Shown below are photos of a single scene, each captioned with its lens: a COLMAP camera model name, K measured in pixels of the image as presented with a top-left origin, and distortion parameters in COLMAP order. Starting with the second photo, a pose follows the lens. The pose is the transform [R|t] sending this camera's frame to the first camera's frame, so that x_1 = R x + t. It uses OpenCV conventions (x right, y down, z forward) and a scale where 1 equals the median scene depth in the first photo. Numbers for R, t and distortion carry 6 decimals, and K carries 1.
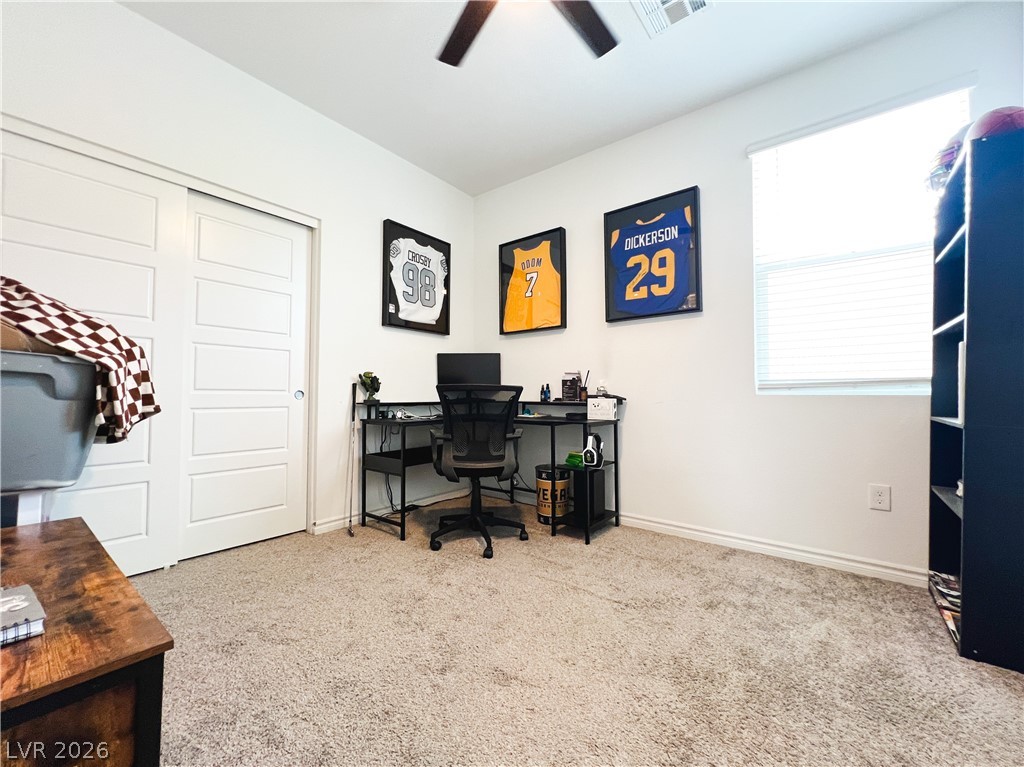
lens RADIAL K [[416.2, 0, 512.0], [0, 416.2, 383.5], [0, 0, 1]] dist [-0.001552, -0.000151]
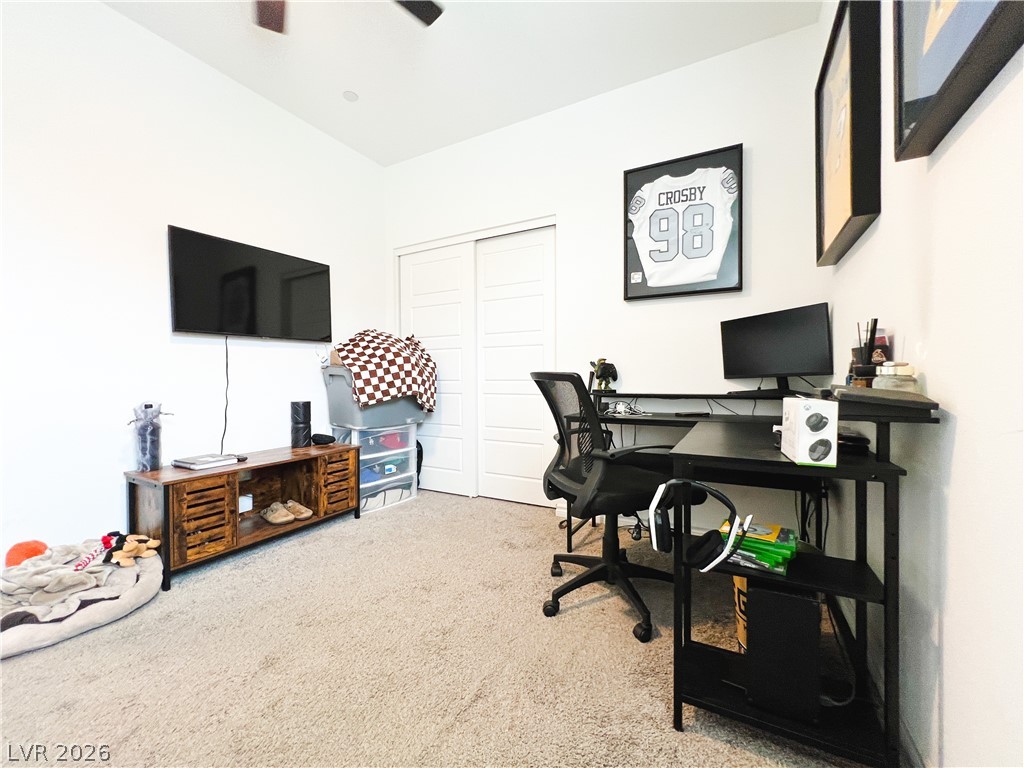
lens RADIAL K [[423.4, 0, 512.0], [0, 423.4, 384.0], [0, 0, 1]] dist [-0.002185, 0.000296]
pose [[0.159259, 0.003341, -0.987231, 0.527218], [0.032790, 0.999425, 0.008672, 0.013175], [0.986692, -0.033752, 0.159058, 0.668129]]
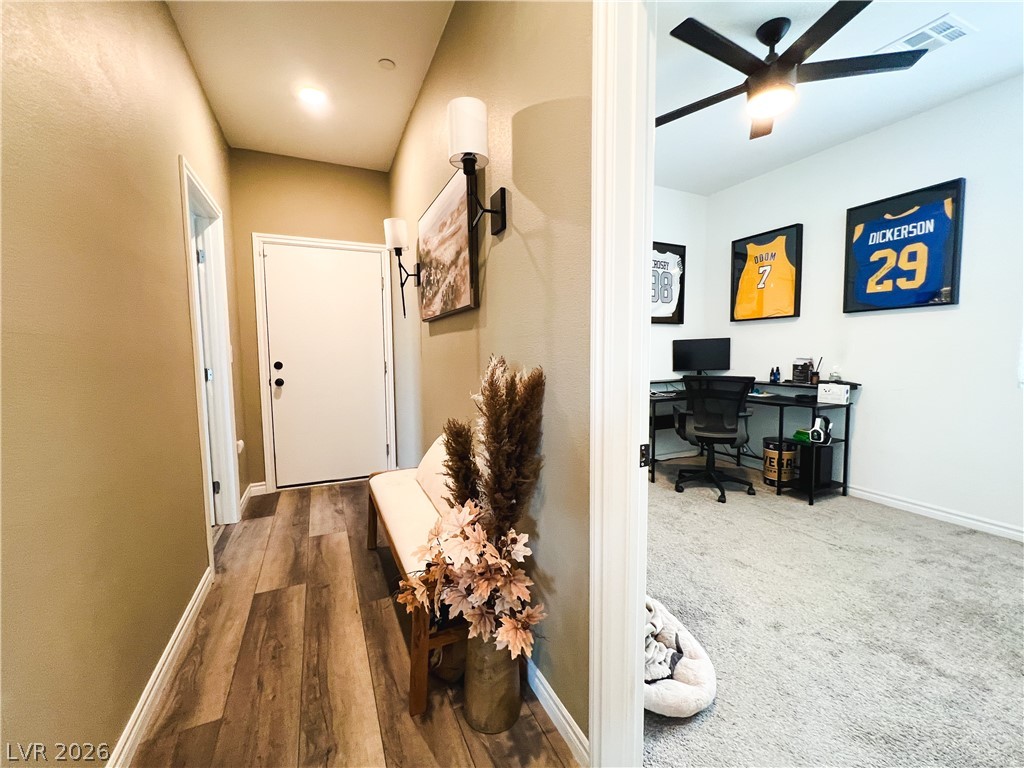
lens RADIAL K [[423.4, 0, 512.0], [0, 423.4, 384.0], [0, 0, 1]] dist [-0.002185, 0.000296]
pose [[0.892115, 0.025644, -0.451079, -0.044265], [0.024478, 0.994178, 0.104929, -0.103704], [0.451144, -0.104650, 0.886294, -0.398862]]
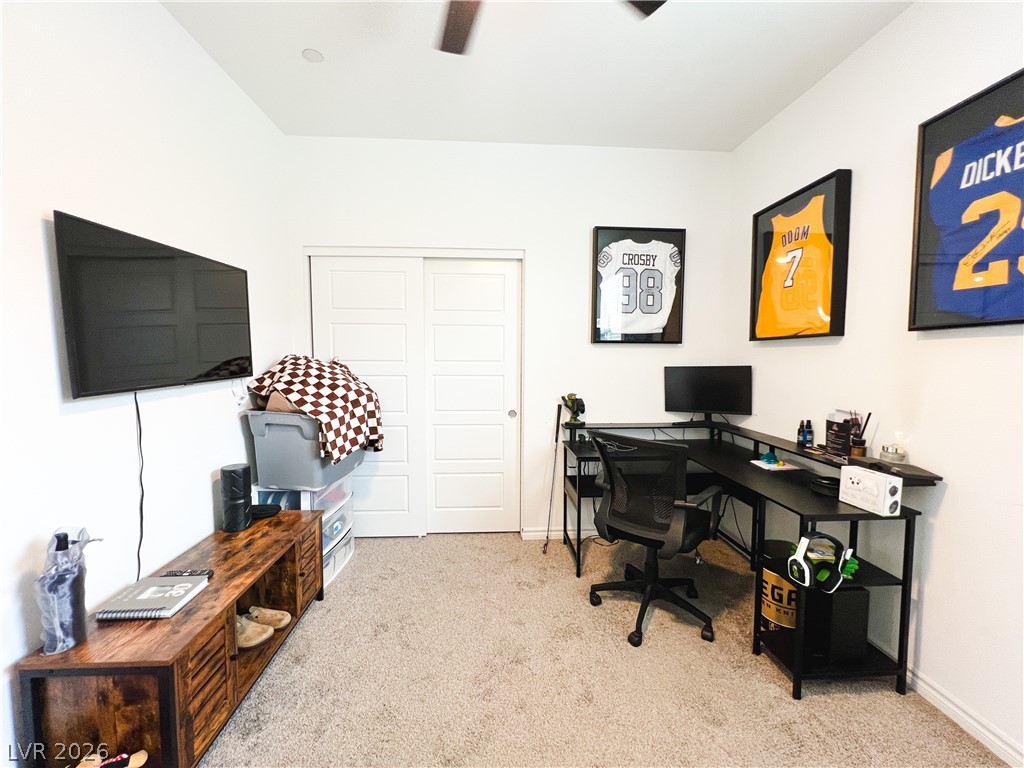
lens RADIAL K [[416.2, 0, 512.0], [0, 416.2, 384.0], [0, 0, 1]] dist [-0.001552, -0.000151]
pose [[0.665206, 0.051061, -0.744912, 0.297221], [0.018696, 0.996207, 0.084982, -0.138292], [0.746426, -0.070457, 0.661728, 0.244514]]
